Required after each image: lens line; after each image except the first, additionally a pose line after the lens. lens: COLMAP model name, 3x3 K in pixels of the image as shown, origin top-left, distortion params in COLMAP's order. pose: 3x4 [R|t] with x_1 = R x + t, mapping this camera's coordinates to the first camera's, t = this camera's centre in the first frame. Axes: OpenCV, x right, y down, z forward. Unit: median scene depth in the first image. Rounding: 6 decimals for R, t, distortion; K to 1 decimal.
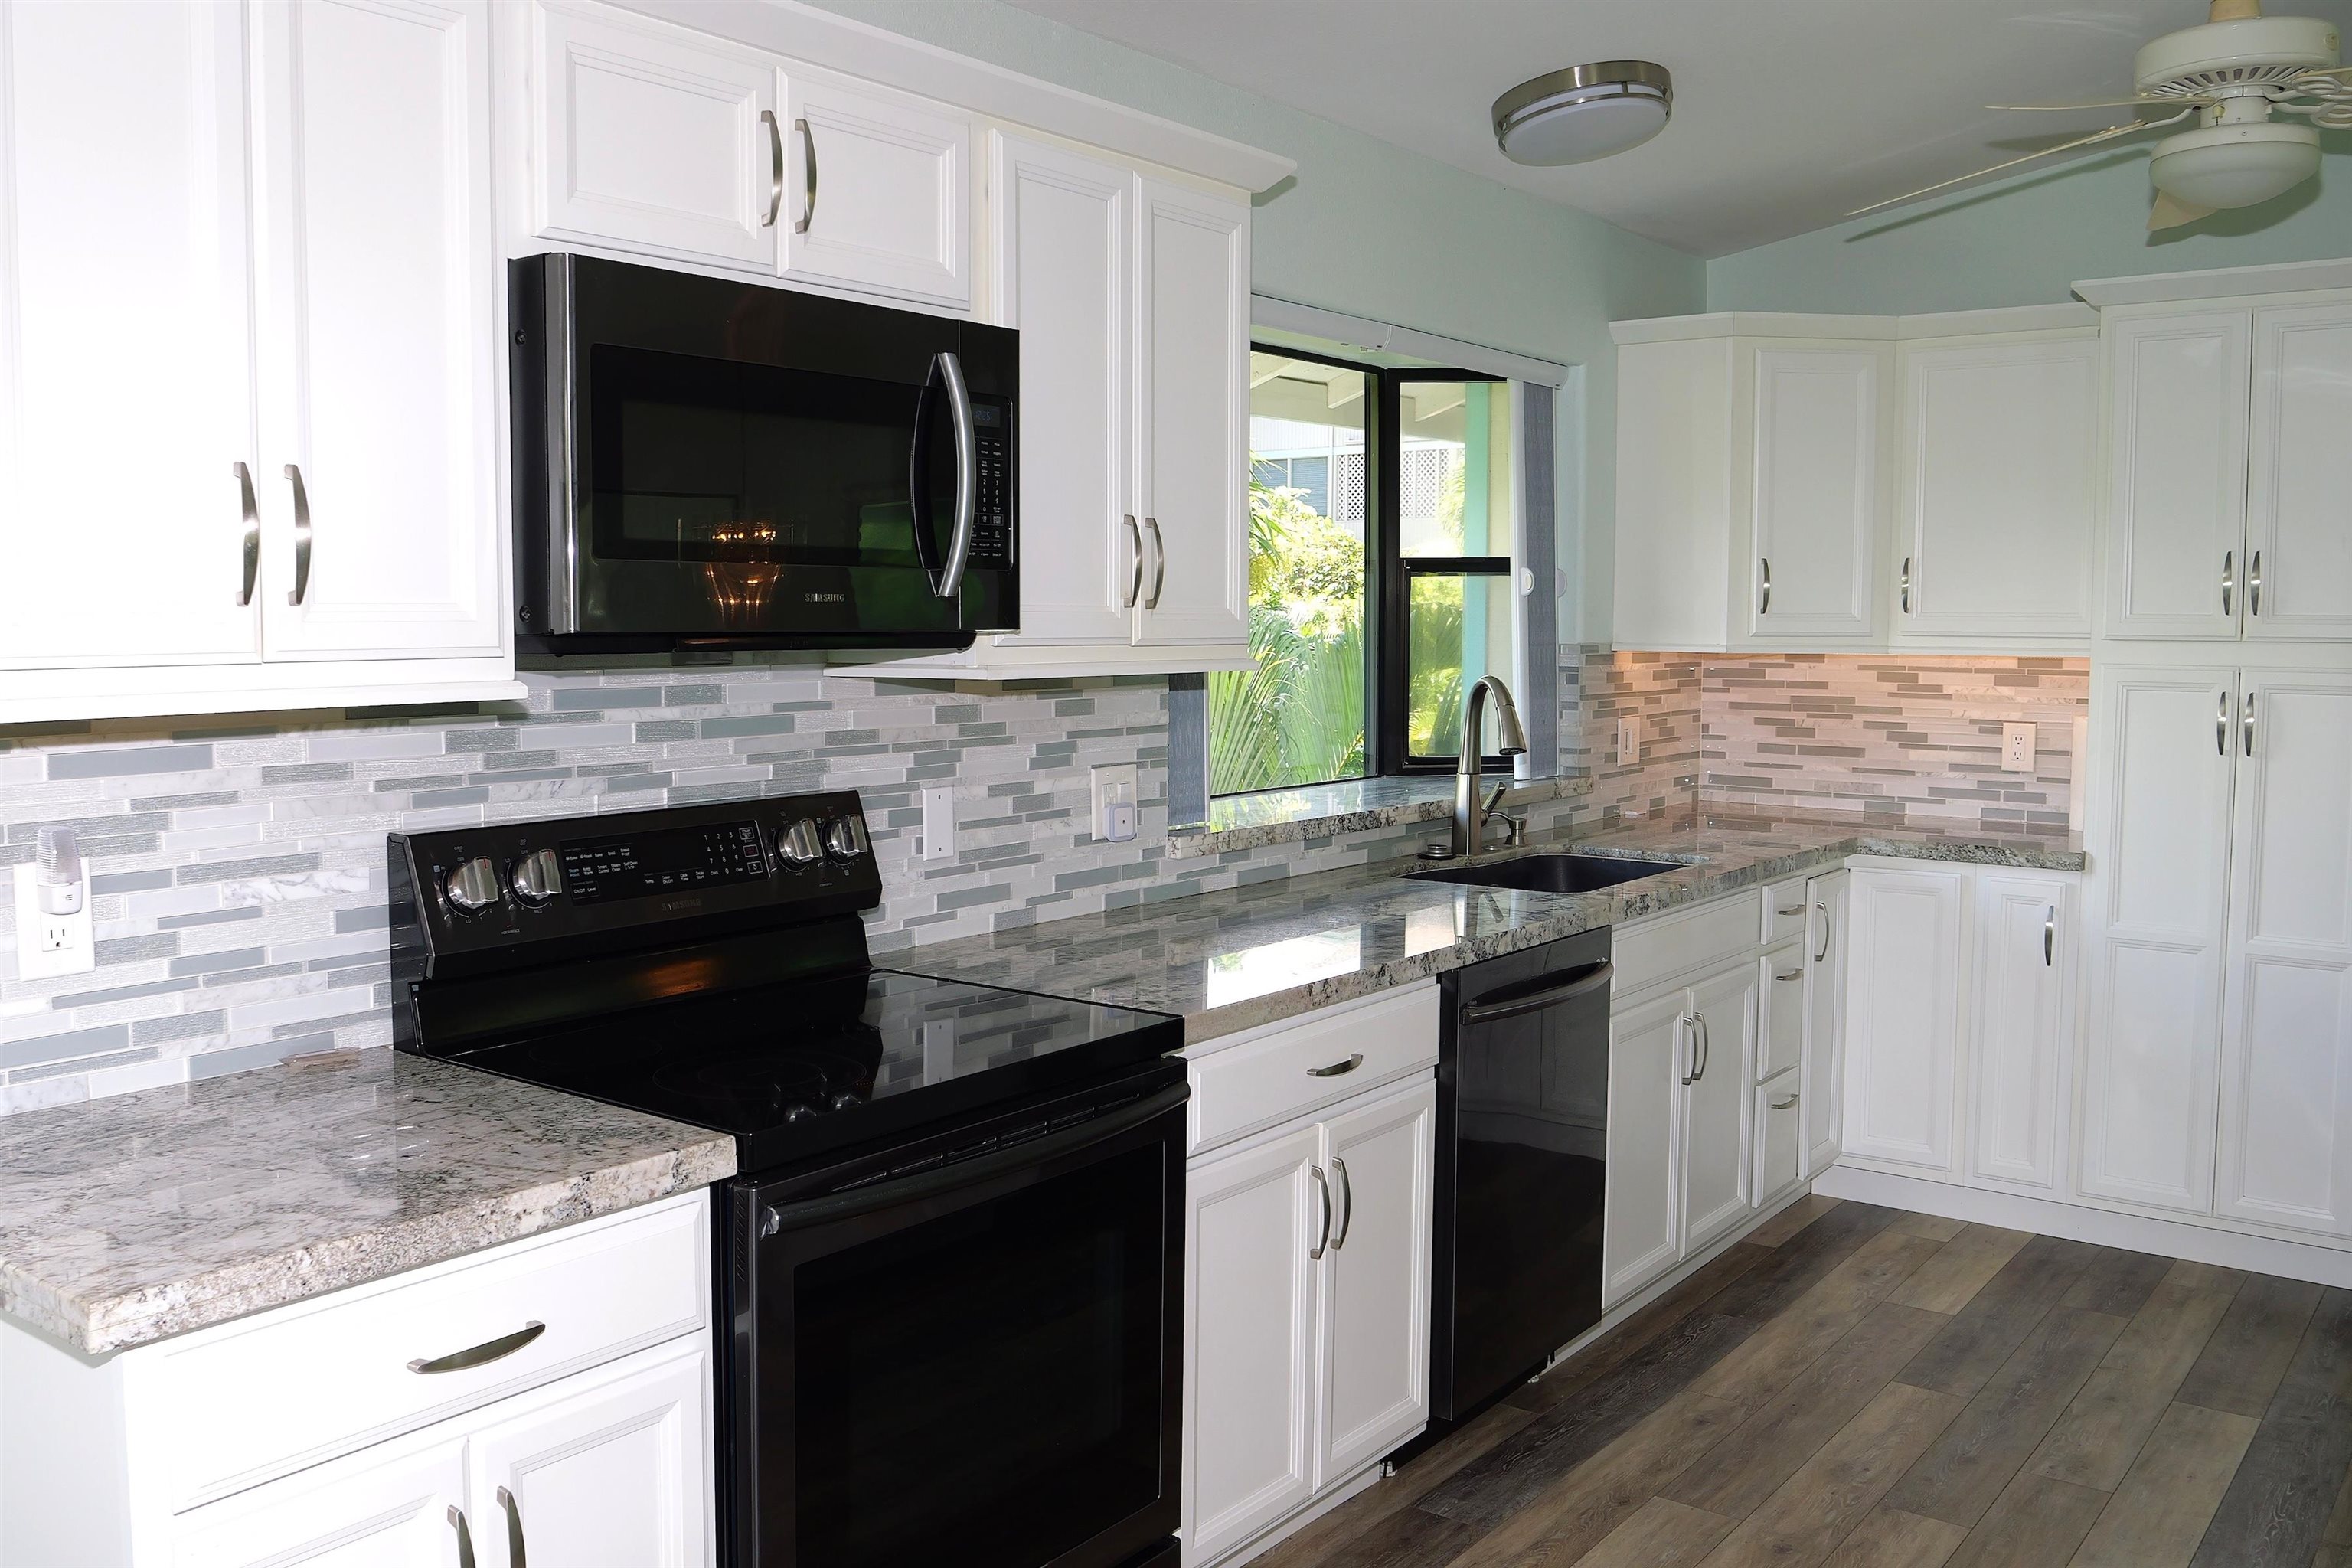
lens RADIAL K [[2010.6, 0, 1186.2], [0, 2010.6, 779.5], [0, 0, 1]] dist [-0.079832, 0.130753]
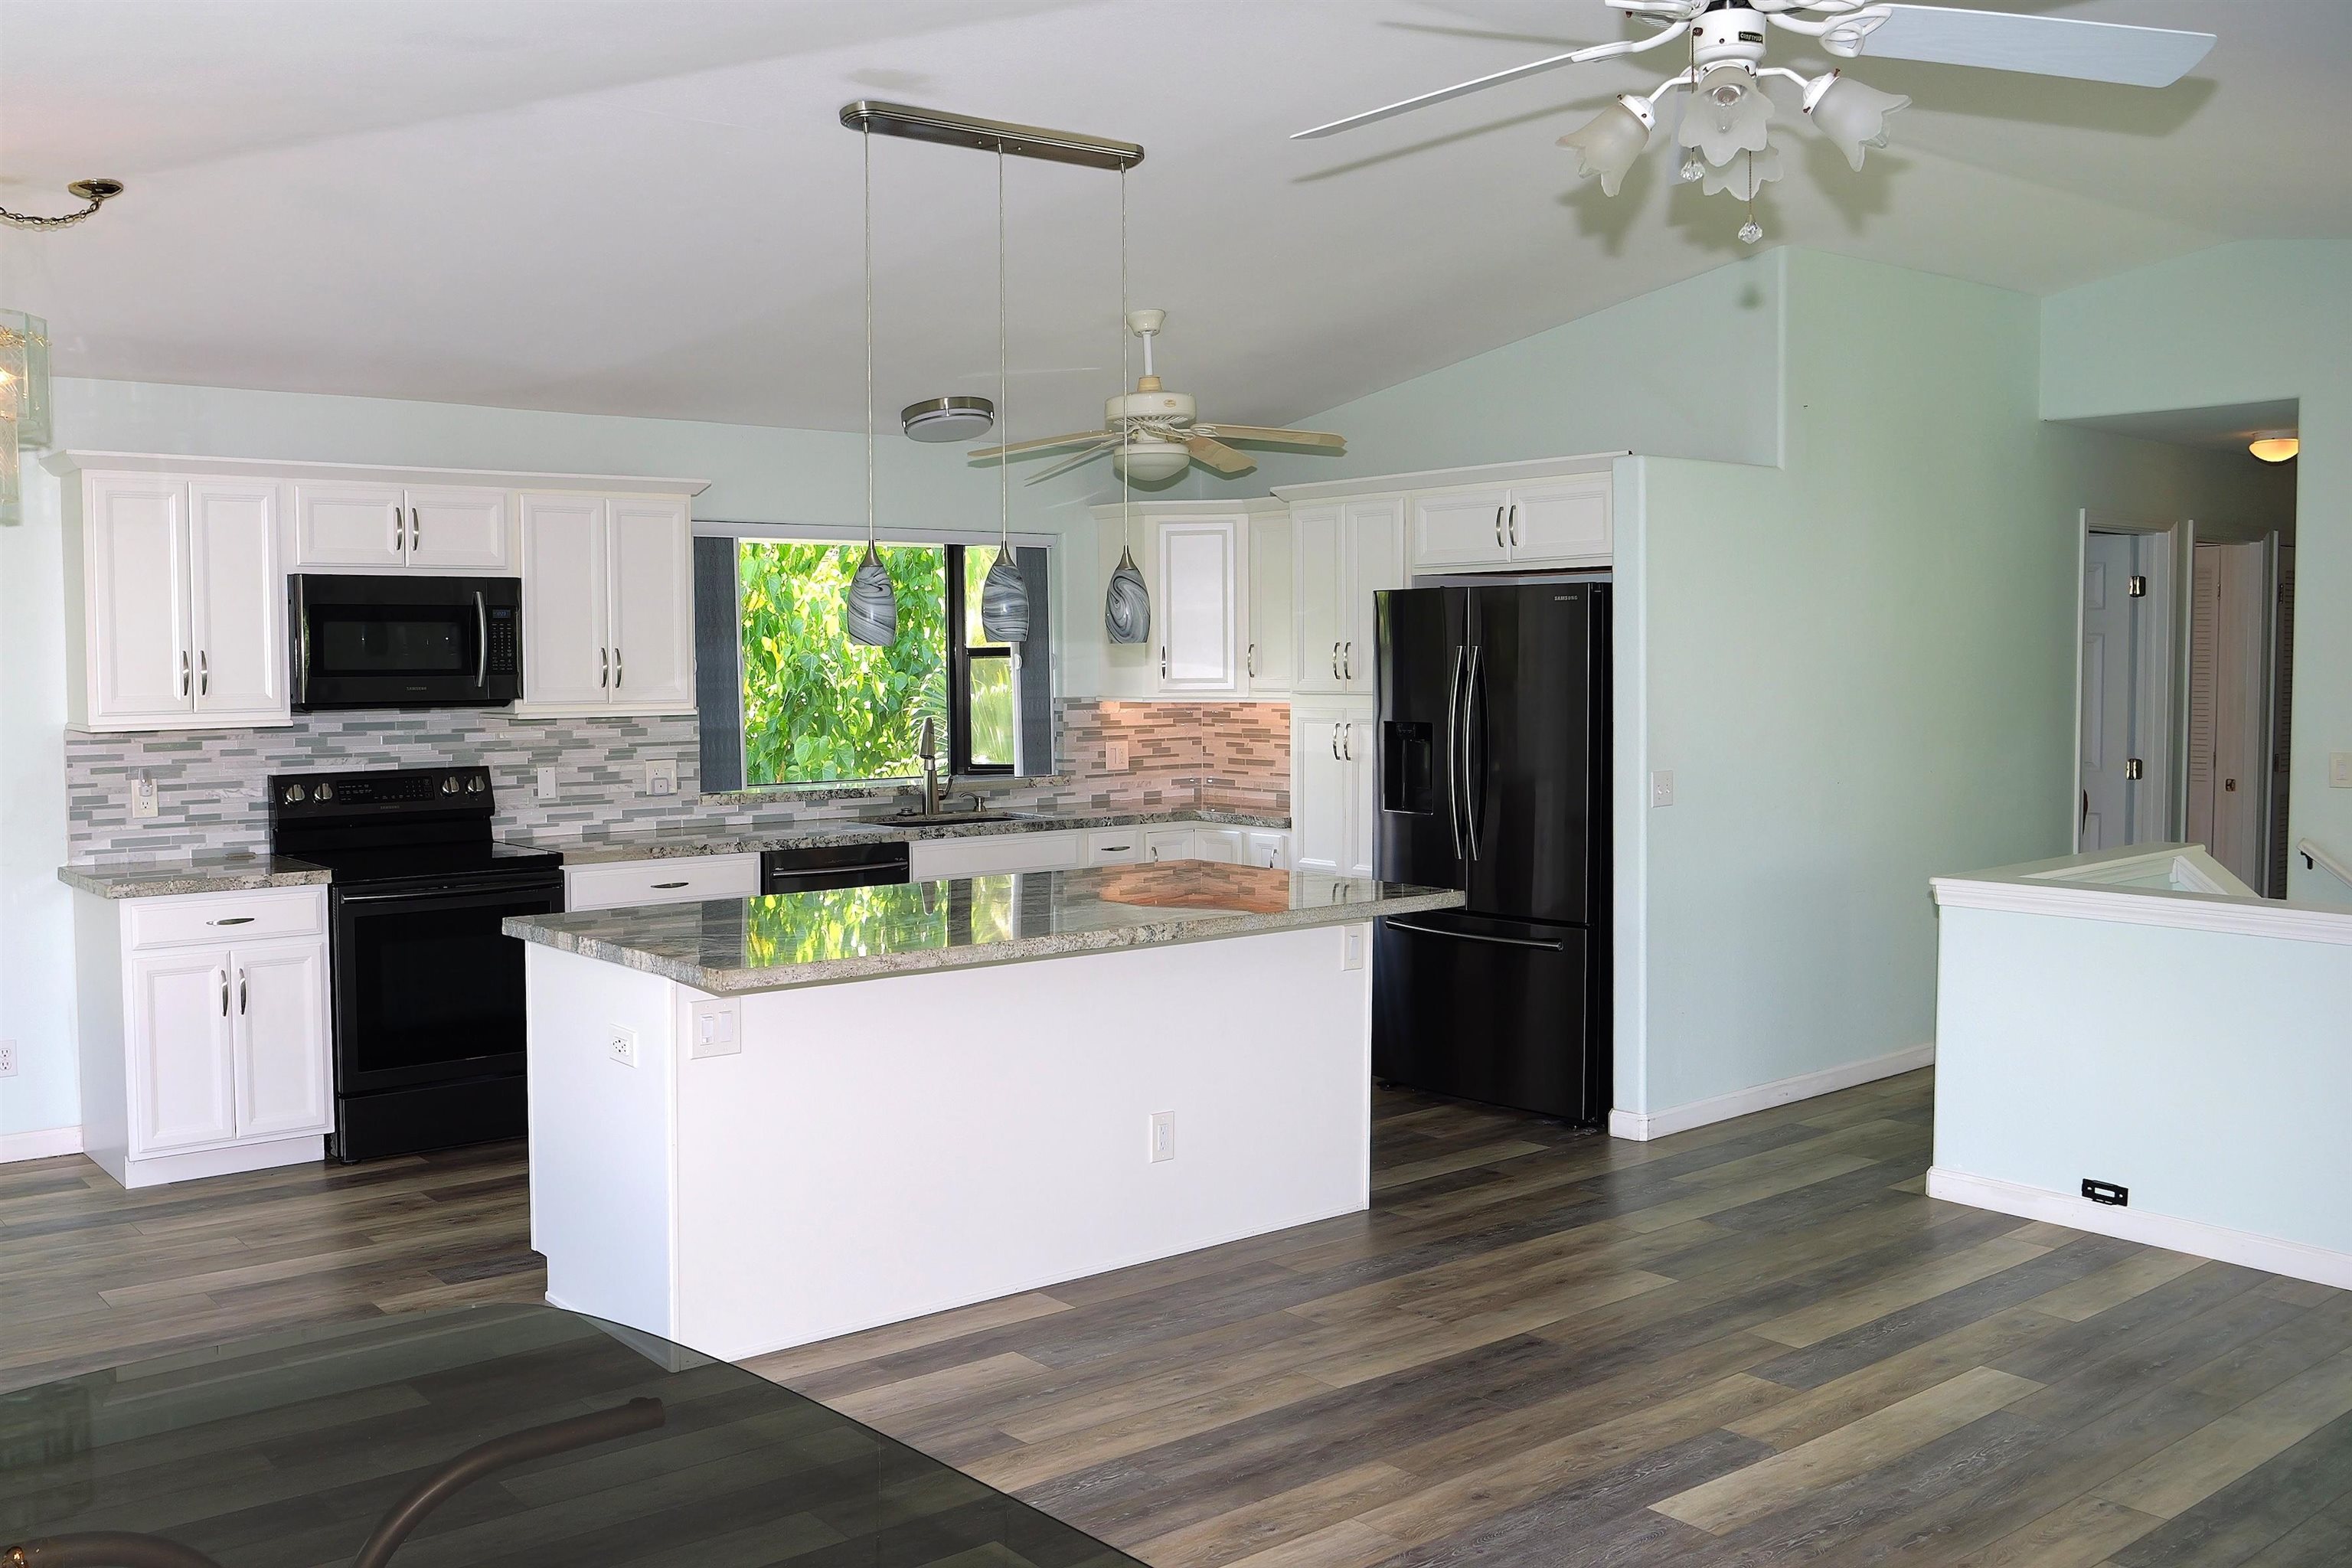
lens RADIAL K [[2103.9, 0, 1176.0], [0, 2103.9, 784.0], [0, 0, 1]] dist [-0.089437, 0.128290]
pose [[0.973896, 0.003278, -0.226973, 1.103492], [-0.008262, 0.999745, -0.021009, 0.066972], [0.226846, 0.022336, 0.973674, -1.130446]]
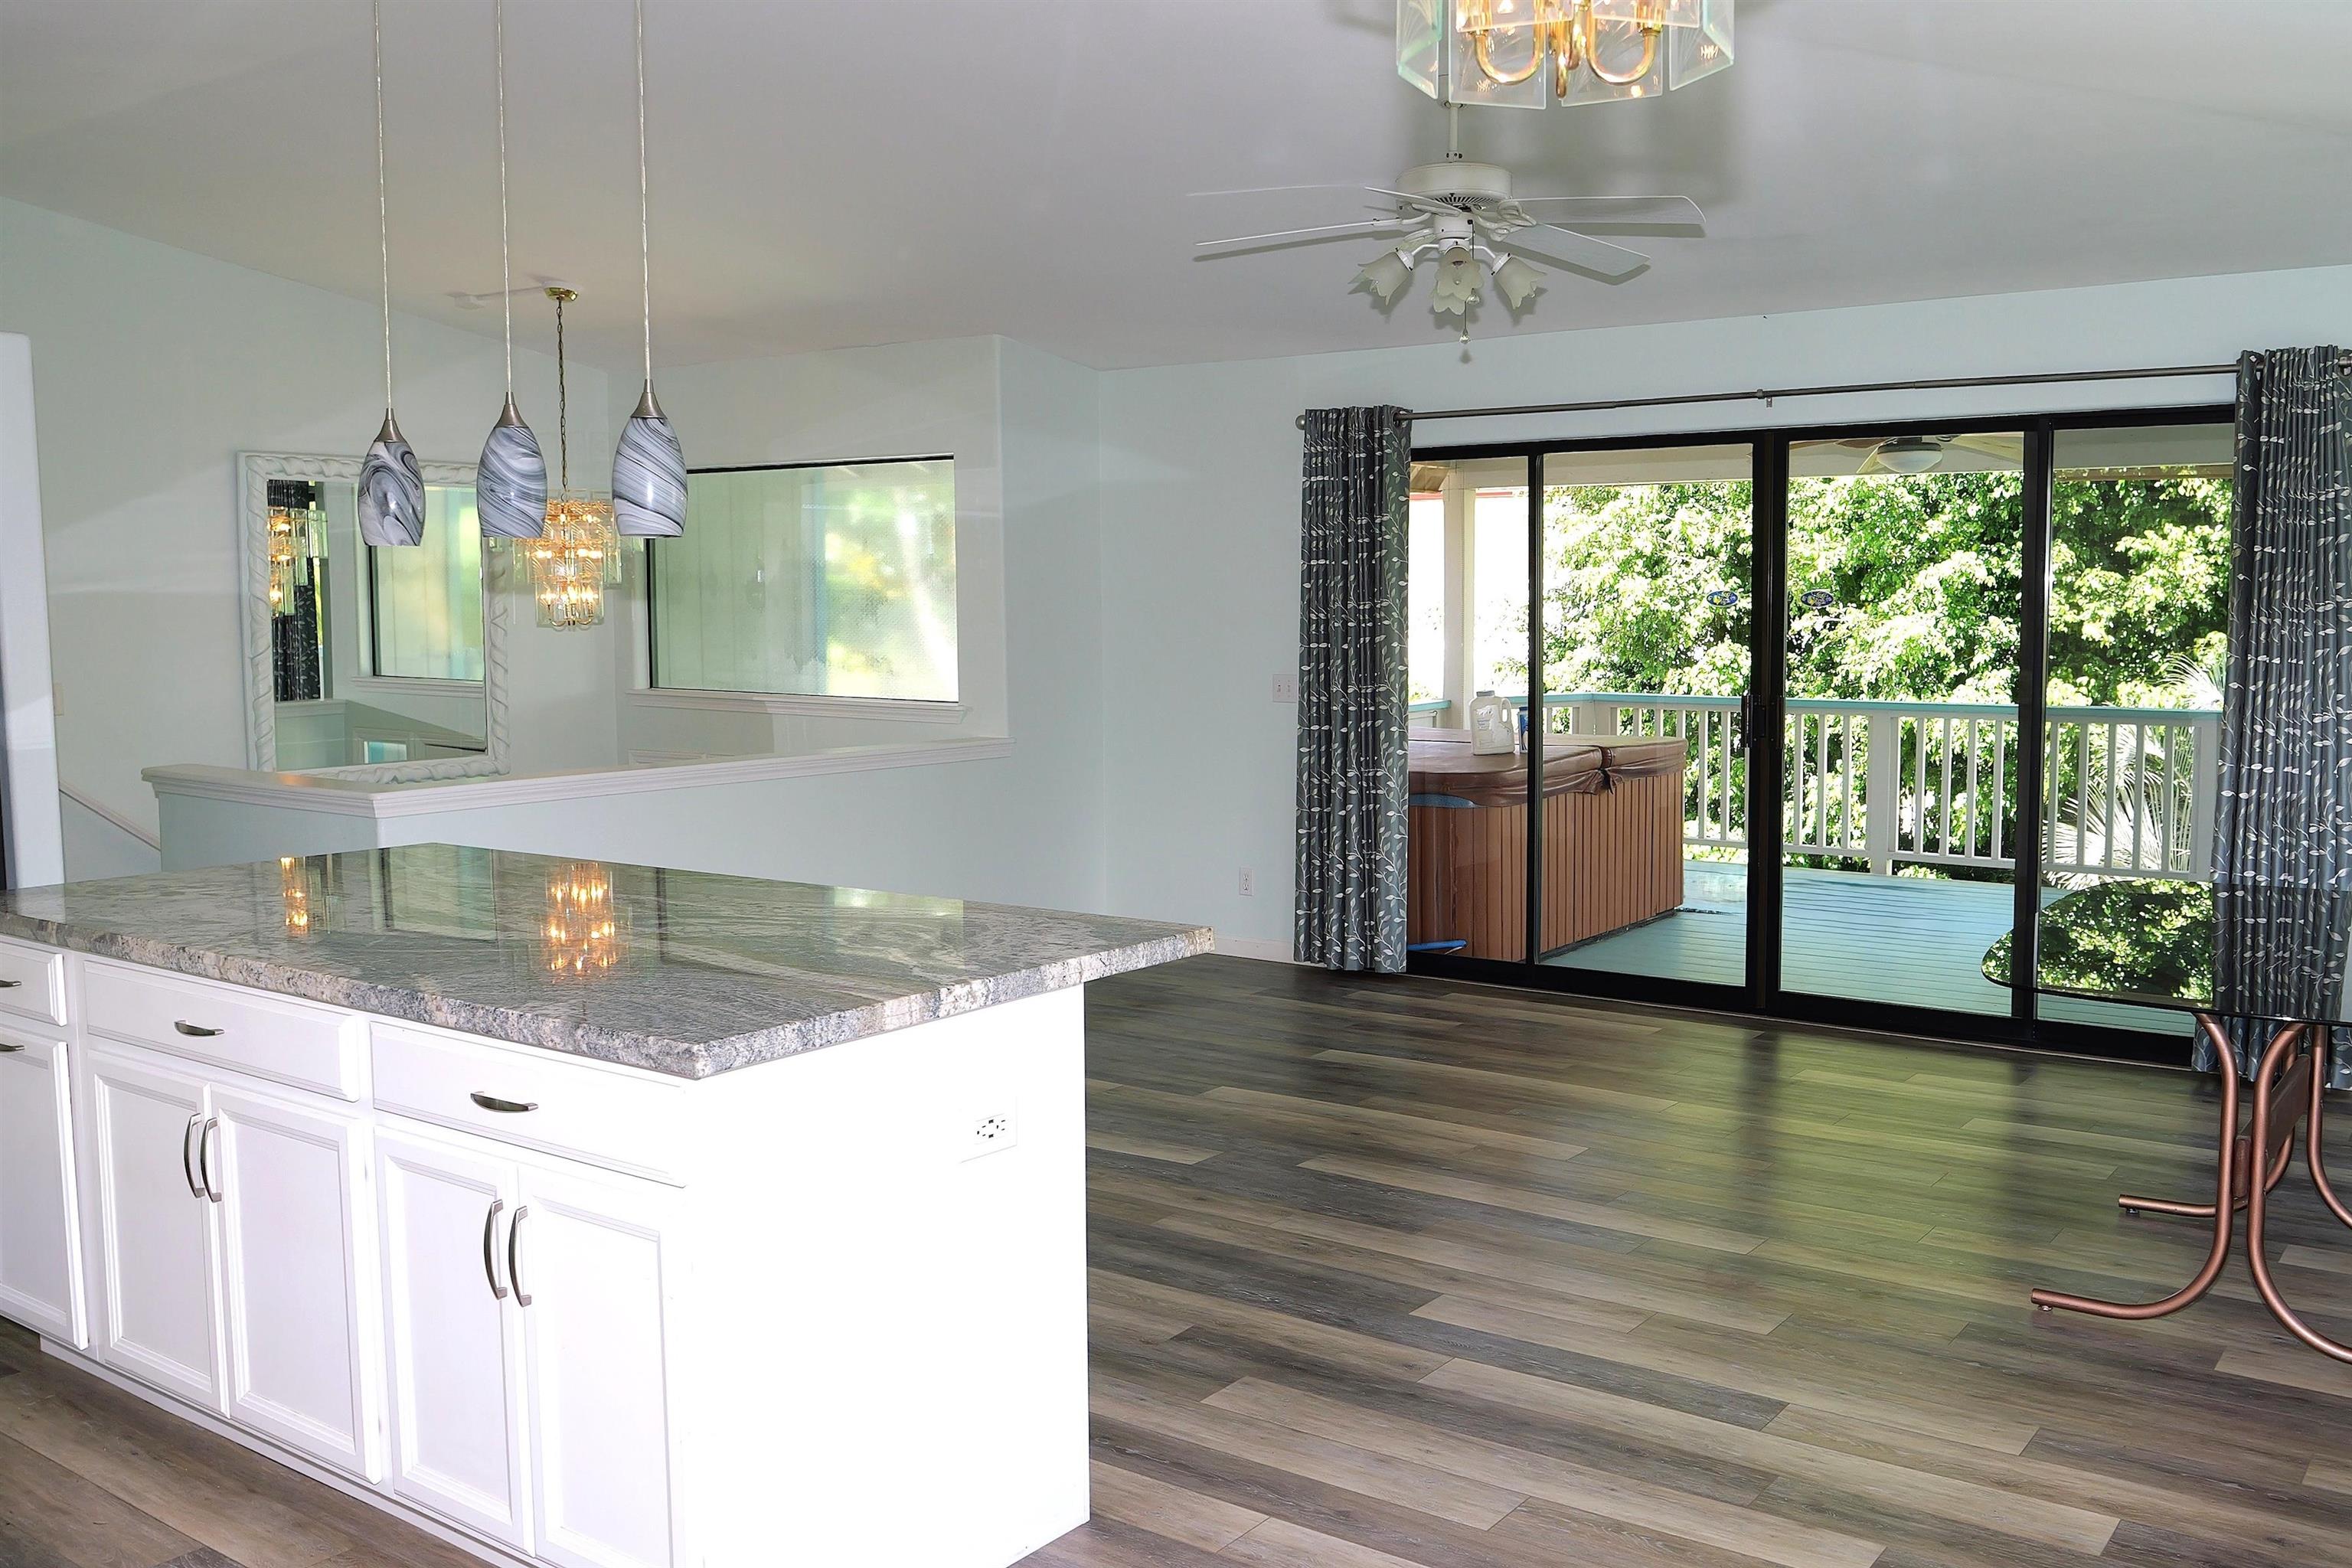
lens RADIAL K [[2010.6, 0, 1186.2], [0, 2010.6, 779.5], [0, 0, 1]] dist [-0.079832, 0.130753]
pose [[-0.015295, -0.102320, 0.994634, -0.556860], [0.094254, 0.990173, 0.103310, -0.025964], [-0.995431, 0.095329, -0.005500, 0.141174]]
